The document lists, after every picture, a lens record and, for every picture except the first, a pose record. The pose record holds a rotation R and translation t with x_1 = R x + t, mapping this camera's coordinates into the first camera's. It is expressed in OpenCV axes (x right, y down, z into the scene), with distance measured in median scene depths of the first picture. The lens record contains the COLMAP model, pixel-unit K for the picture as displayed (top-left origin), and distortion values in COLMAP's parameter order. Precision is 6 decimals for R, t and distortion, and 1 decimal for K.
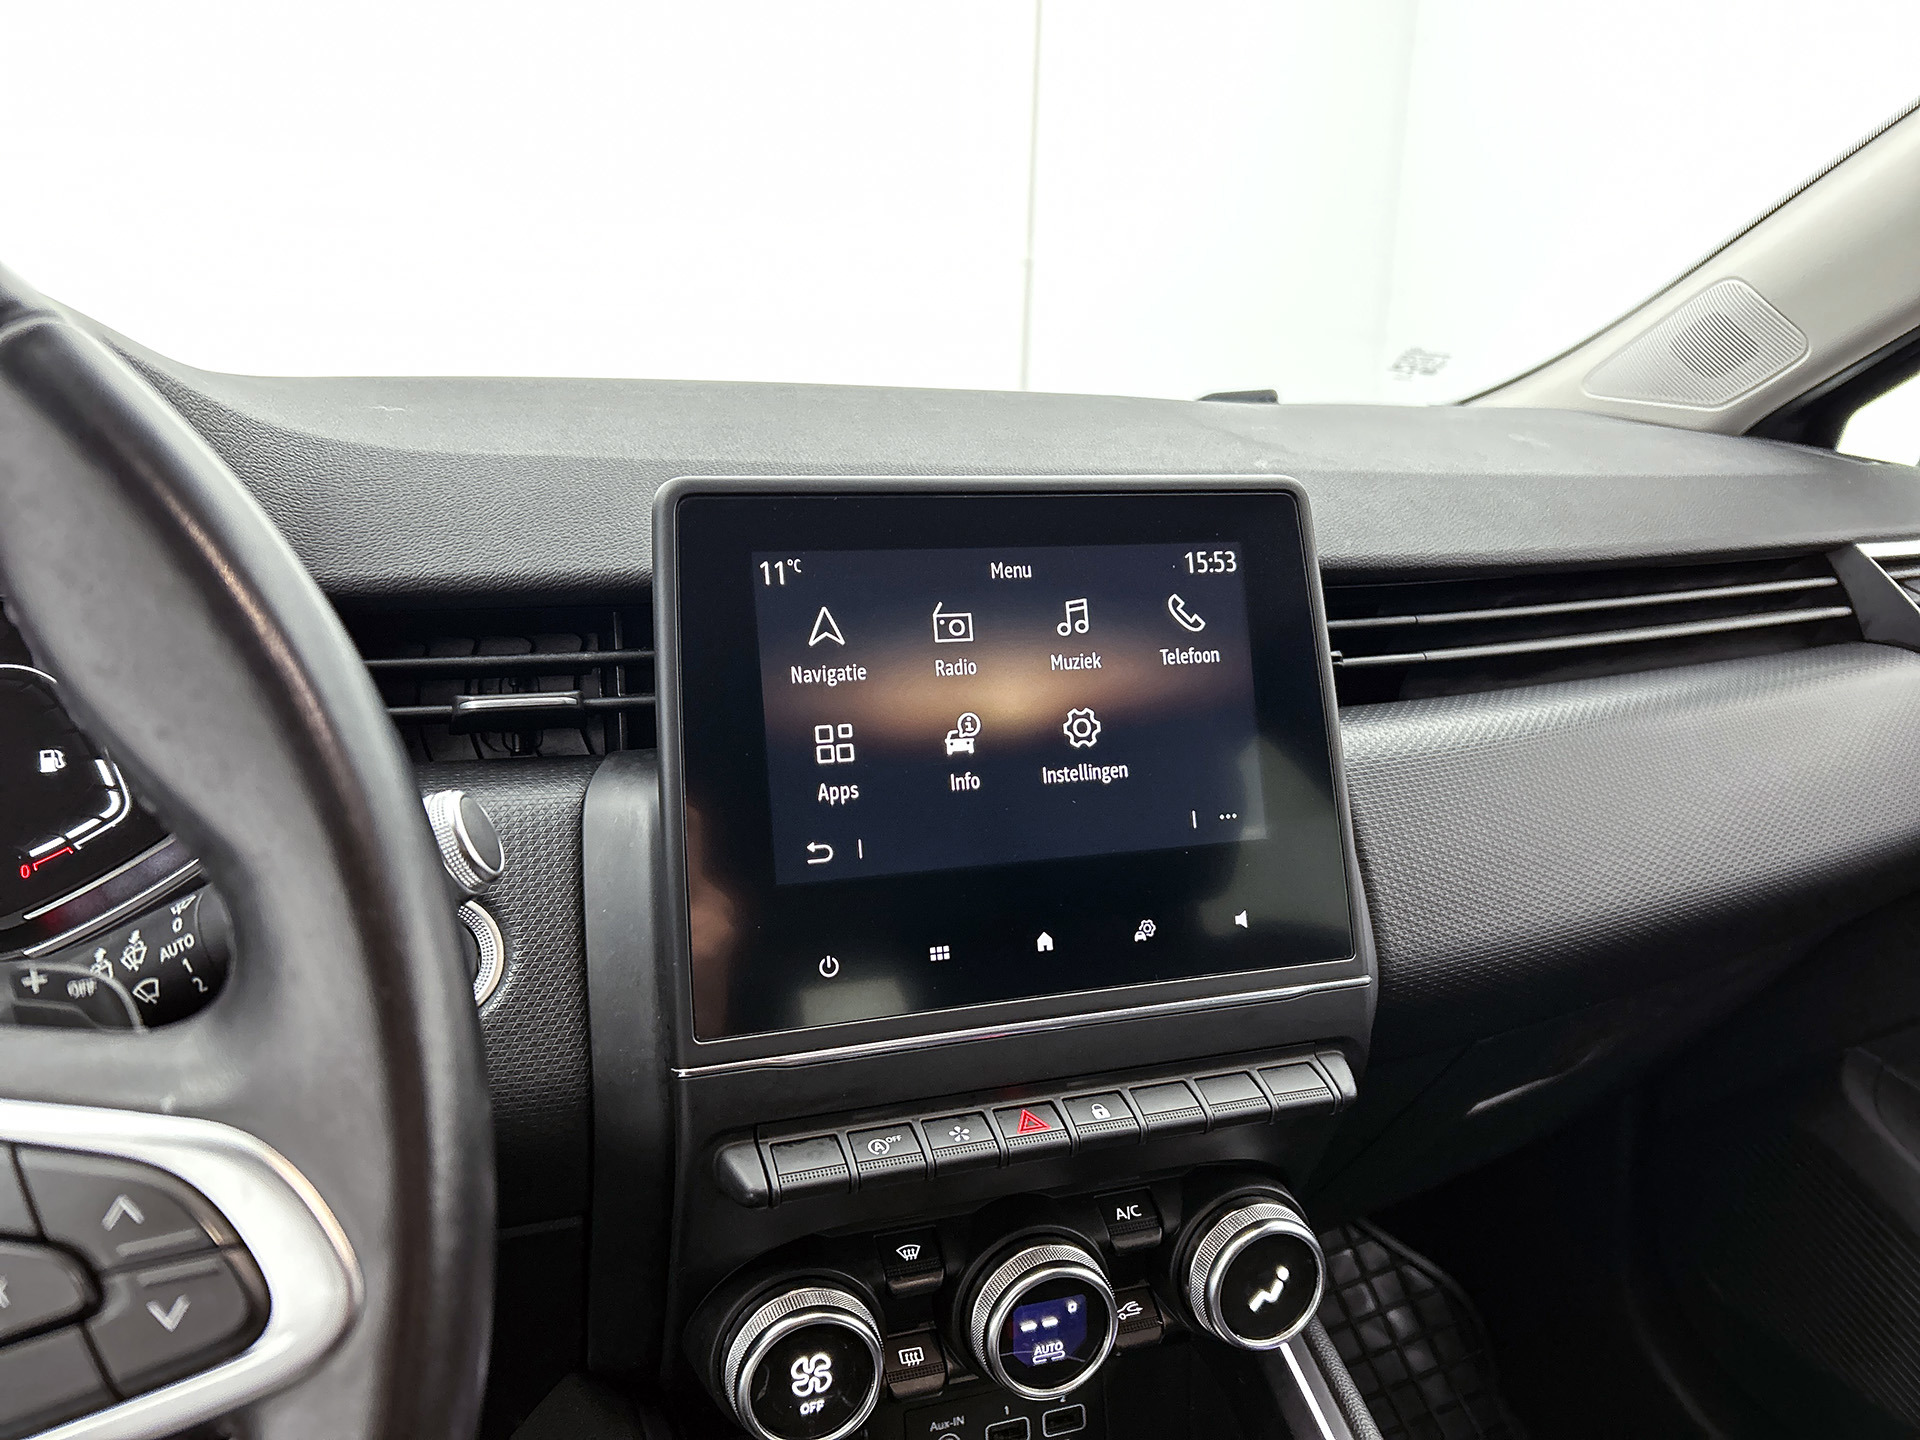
lens RADIAL K [[1437.3, 0, 954.7], [0, 1437.3, 725.7], [0, 0, 1]] dist [0.023180, -0.033323]
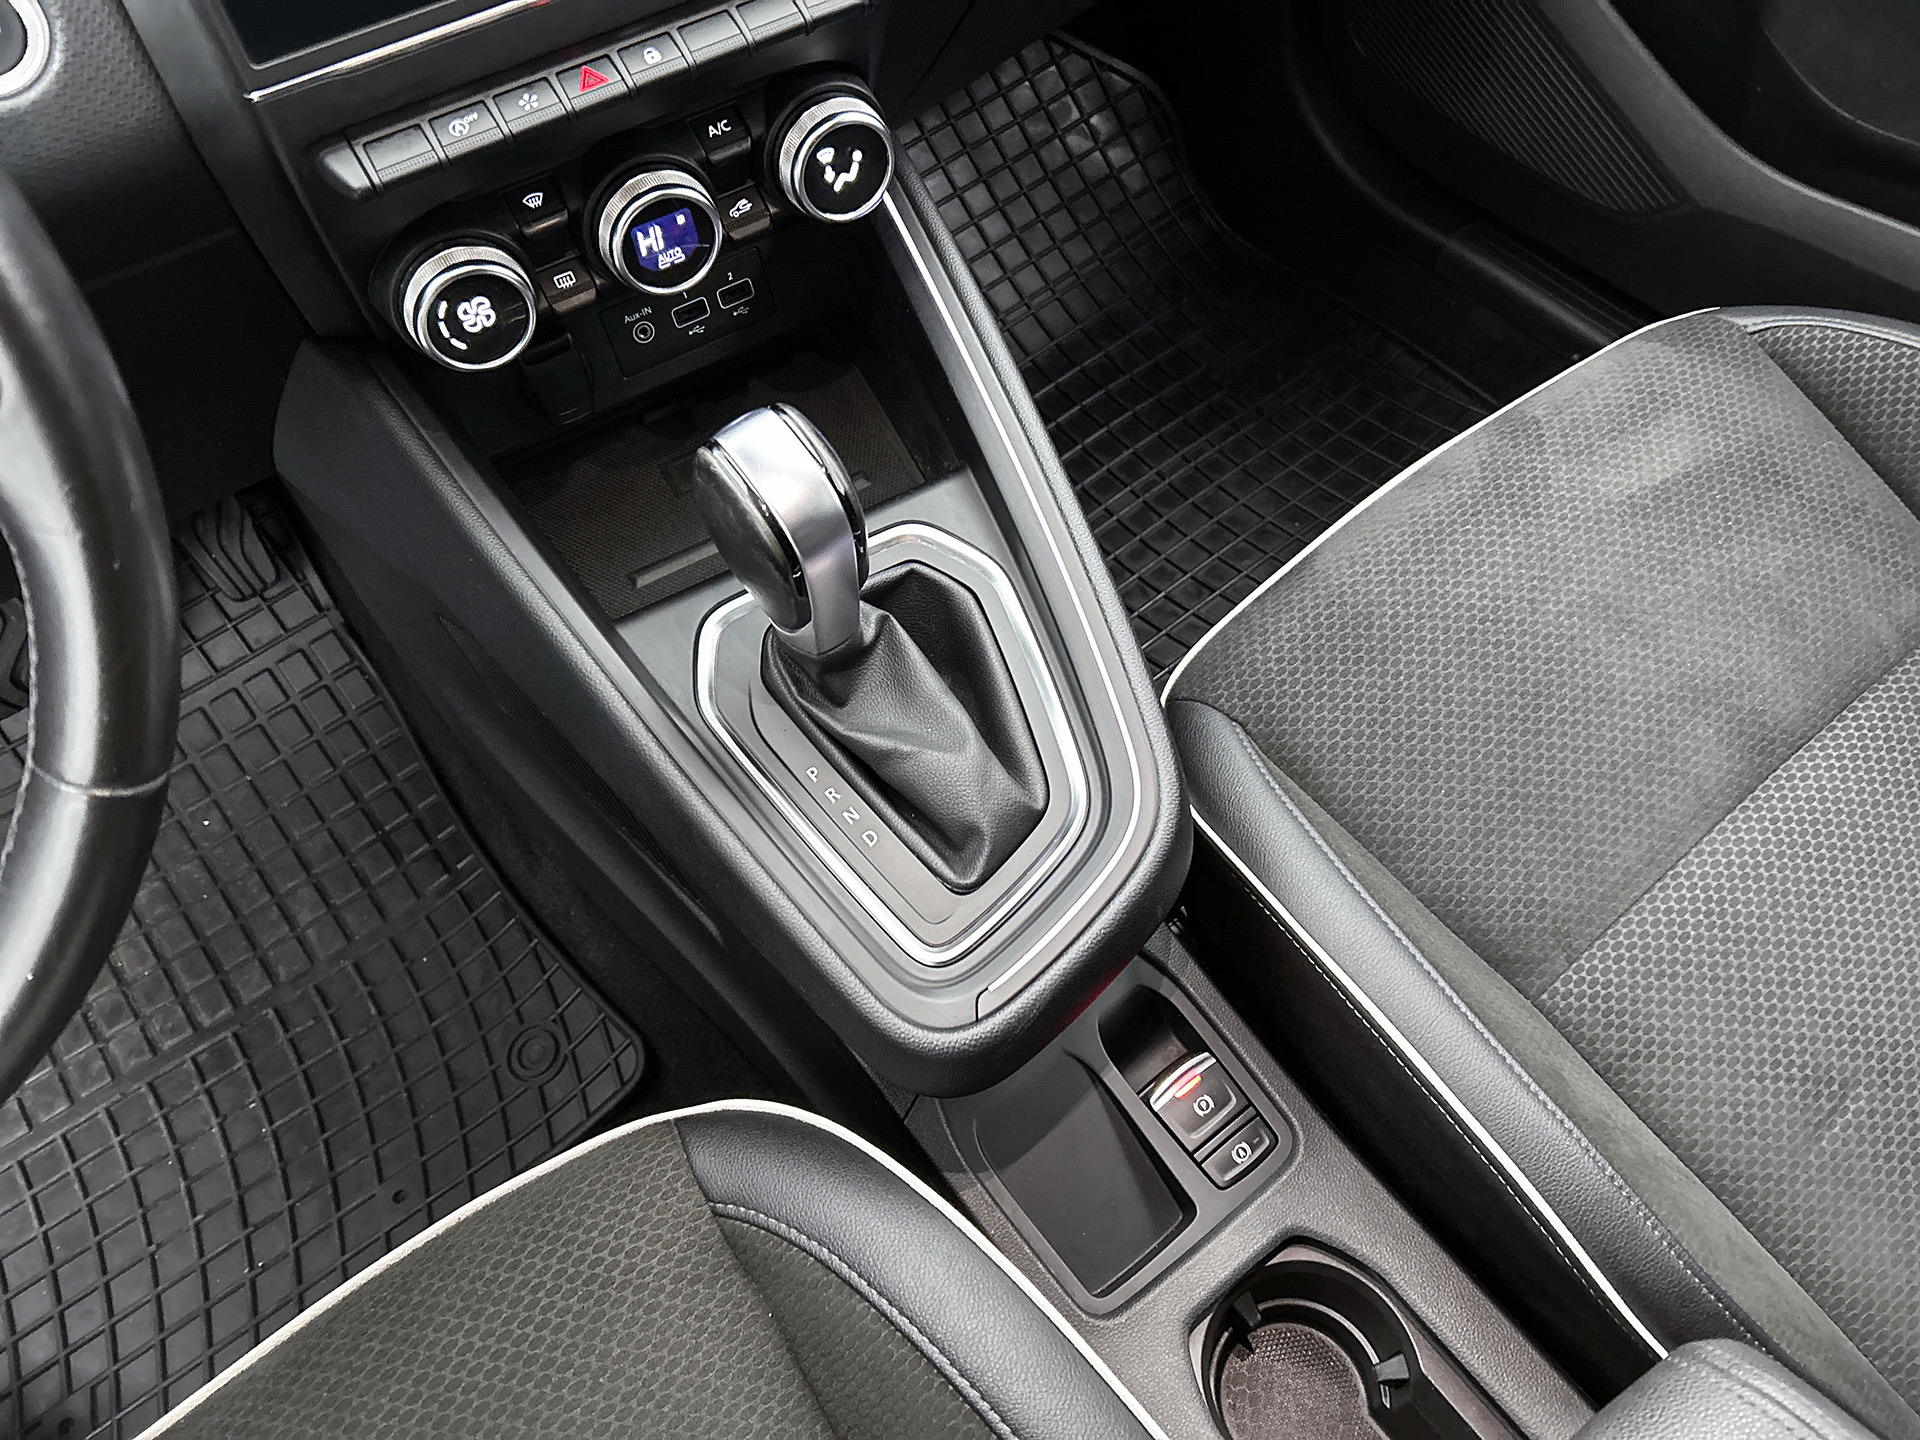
lens RADIAL K [[1437.3, 0, 964.4], [0, 1437.3, 703.3], [0, 0, 1]] dist [0.023180, -0.033323]
pose [[0.979138, -0.199273, 0.039725, 0.186902], [0.116890, 0.712308, 0.692065, -0.118858], [-0.166207, -0.672984, 0.720741, -0.188442]]
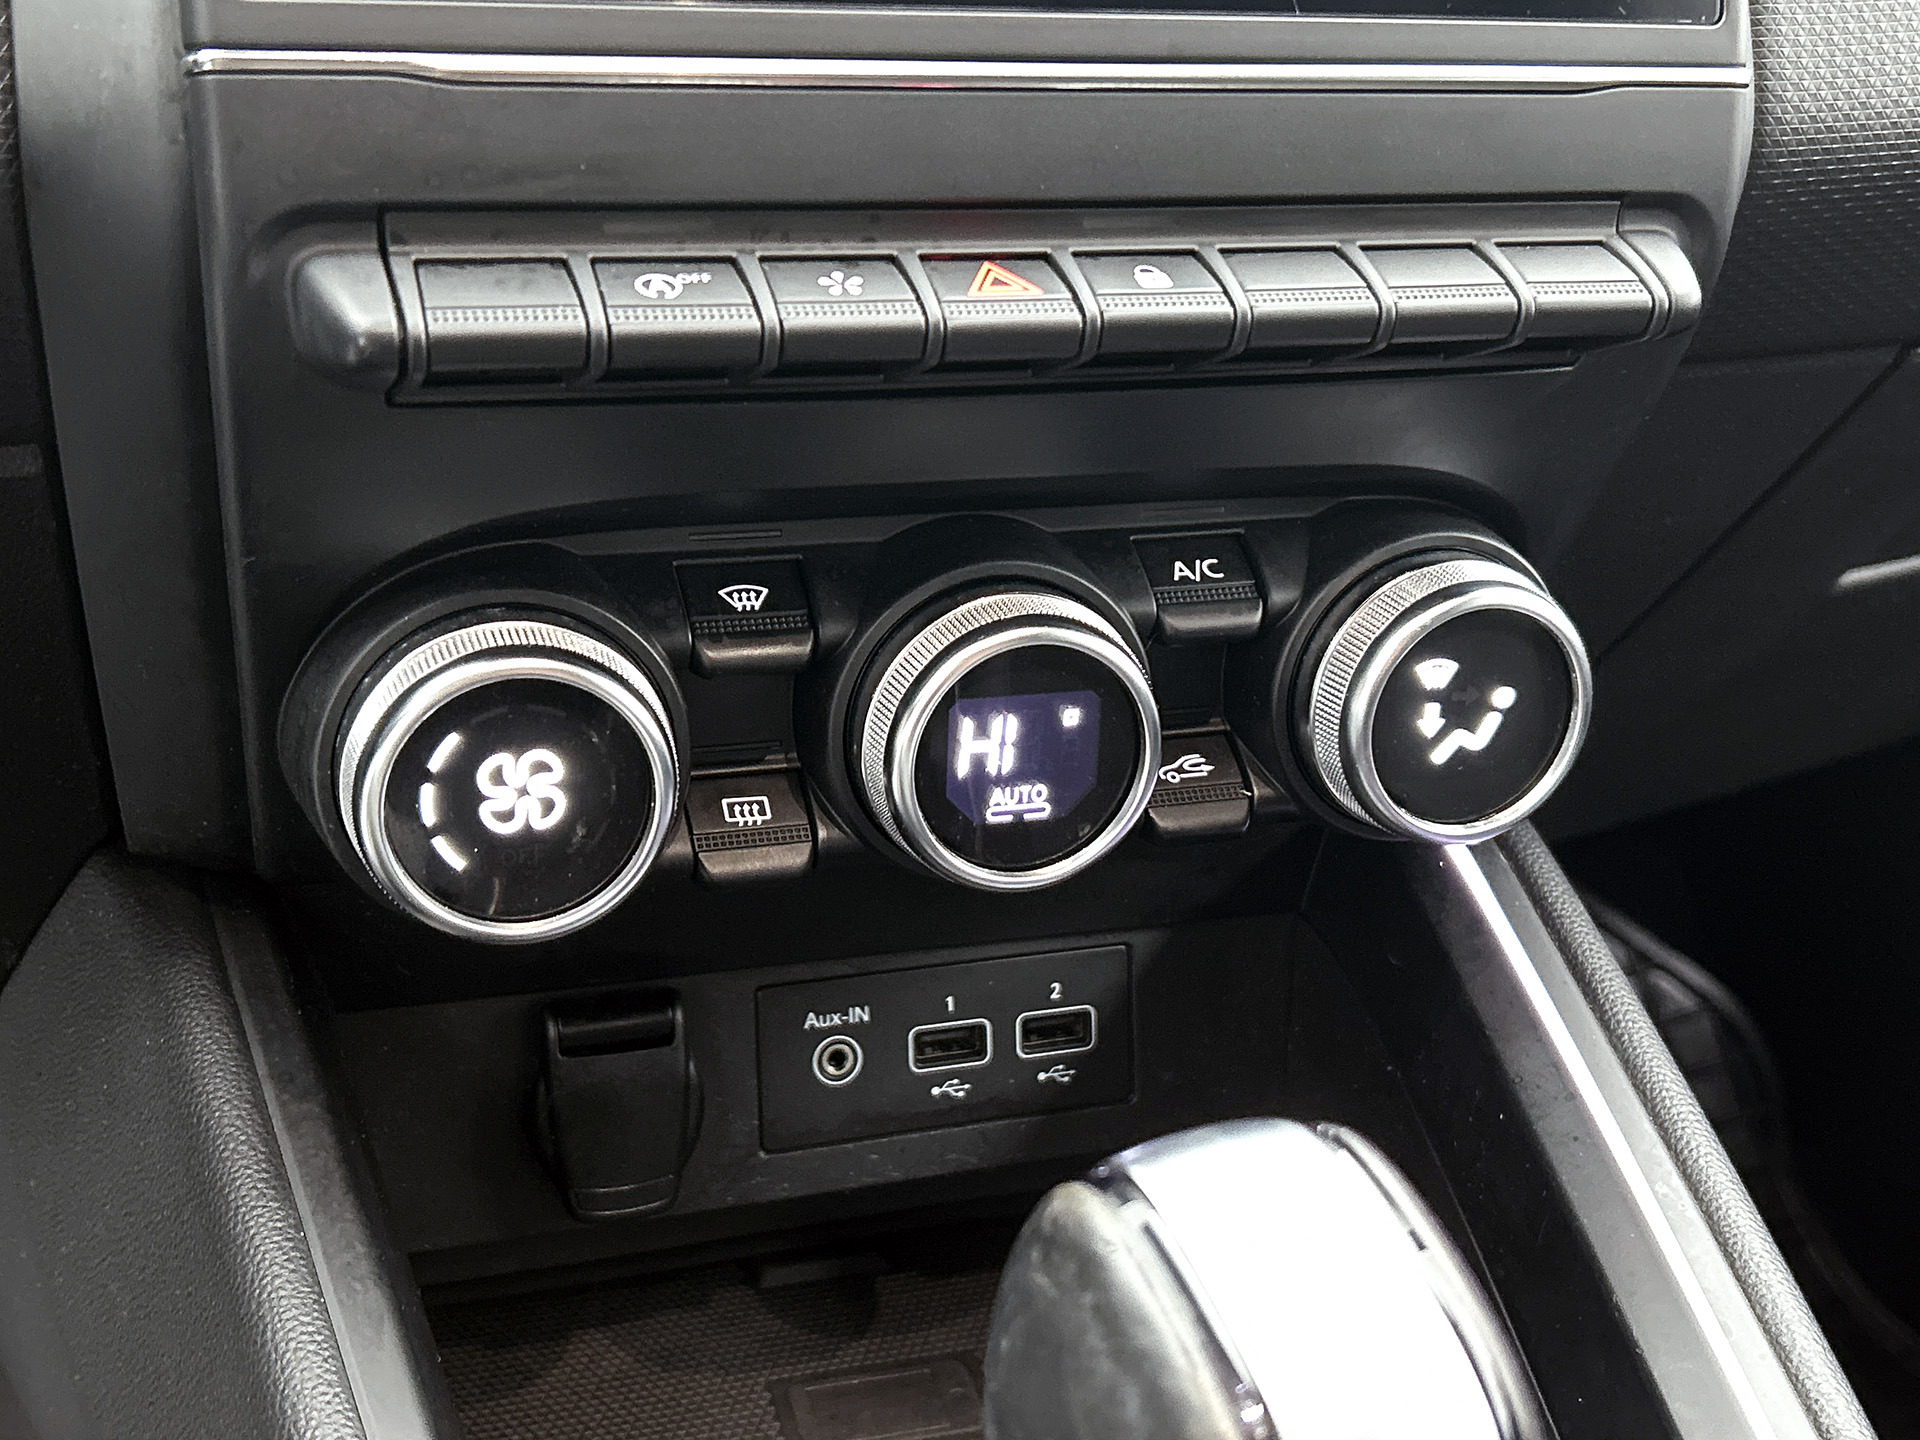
lens RADIAL K [[2201.9, 0, 948.5], [0, 2201.9, 724.1], [0, 0, 1]] dist [0.057181, 0.000000]
pose [[0.999086, 0.042504, -0.004520, 0.043416], [-0.040792, 0.979717, 0.196192, 0.261252], [0.012767, -0.195828, 0.980555, 0.264191]]
